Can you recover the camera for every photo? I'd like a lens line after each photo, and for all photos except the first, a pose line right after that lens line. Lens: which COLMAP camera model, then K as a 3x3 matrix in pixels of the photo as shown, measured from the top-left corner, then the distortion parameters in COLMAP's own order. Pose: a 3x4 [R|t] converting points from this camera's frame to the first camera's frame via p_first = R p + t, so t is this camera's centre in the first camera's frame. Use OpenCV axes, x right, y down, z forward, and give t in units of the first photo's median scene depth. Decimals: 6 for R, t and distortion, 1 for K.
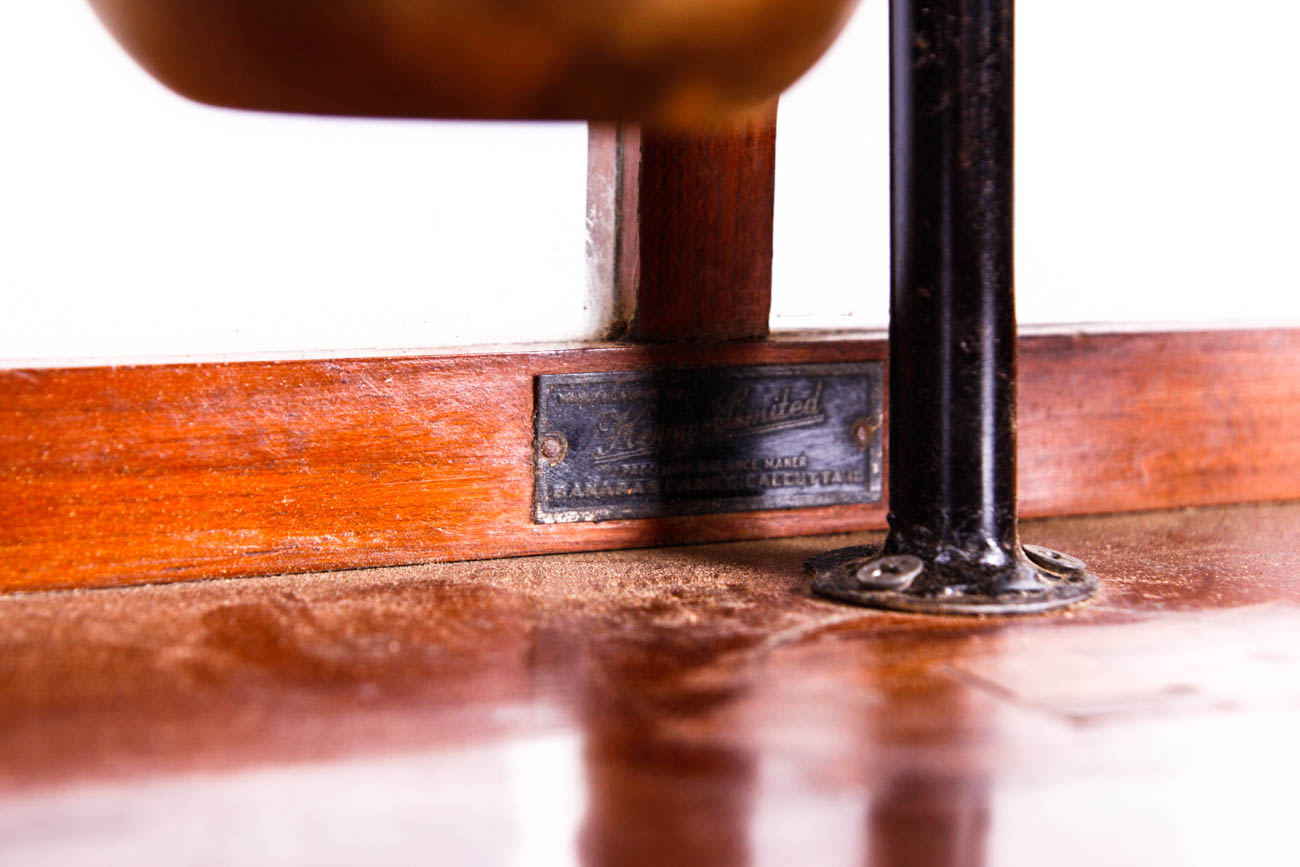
lens RADIAL K [[2940.8, 0, 650.0], [0, 2940.8, 433.5], [0, 0, 1]] dist [0.010271, 0.024957]
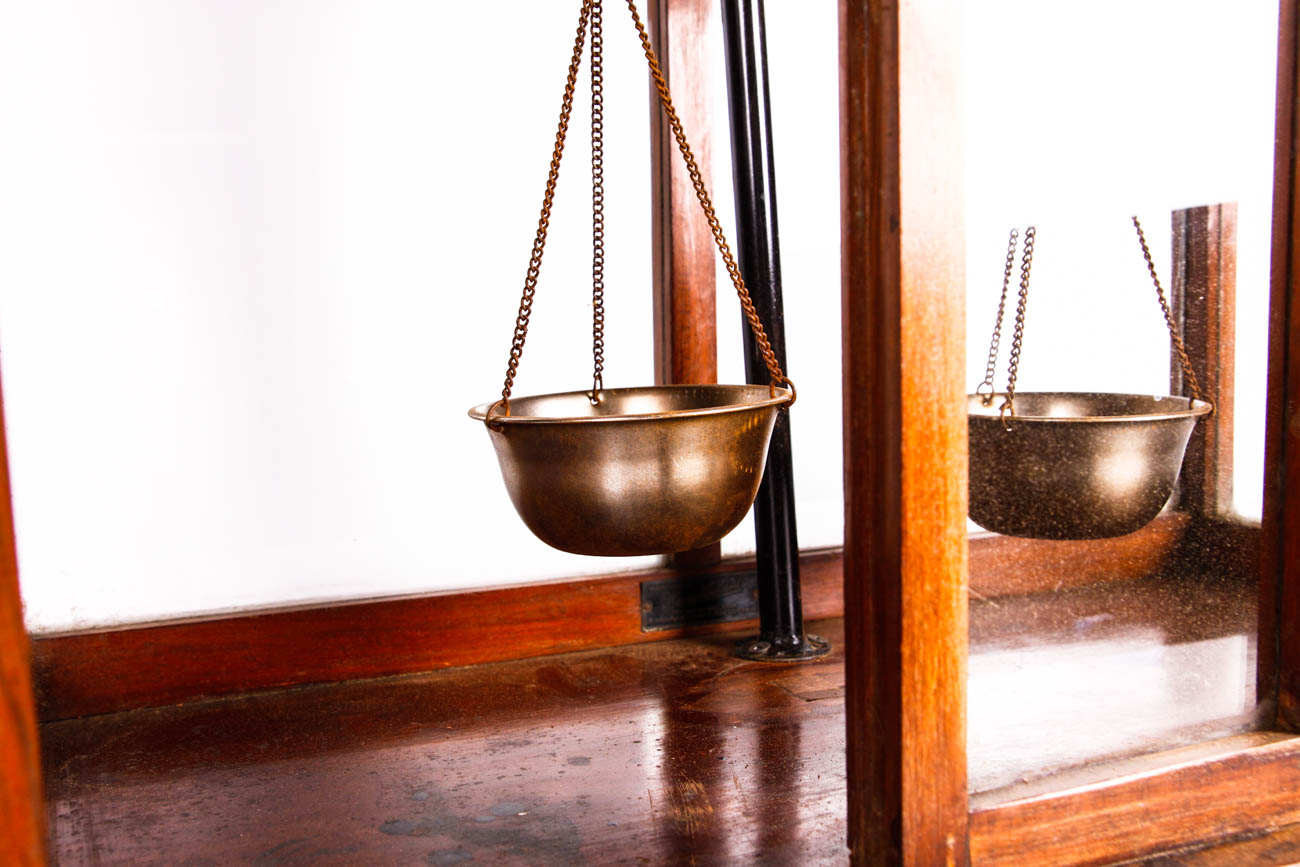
lens RADIAL K [[1633.4, 0, 650.0], [0, 1633.4, 433.5], [0, 0, 1]] dist [-0.009940, -0.005420]
pose [[0.998419, -0.039815, -0.039673, 0.043707], [0.038094, 0.998338, -0.043245, -0.103283], [0.041329, 0.041666, 0.998276, -0.681356]]
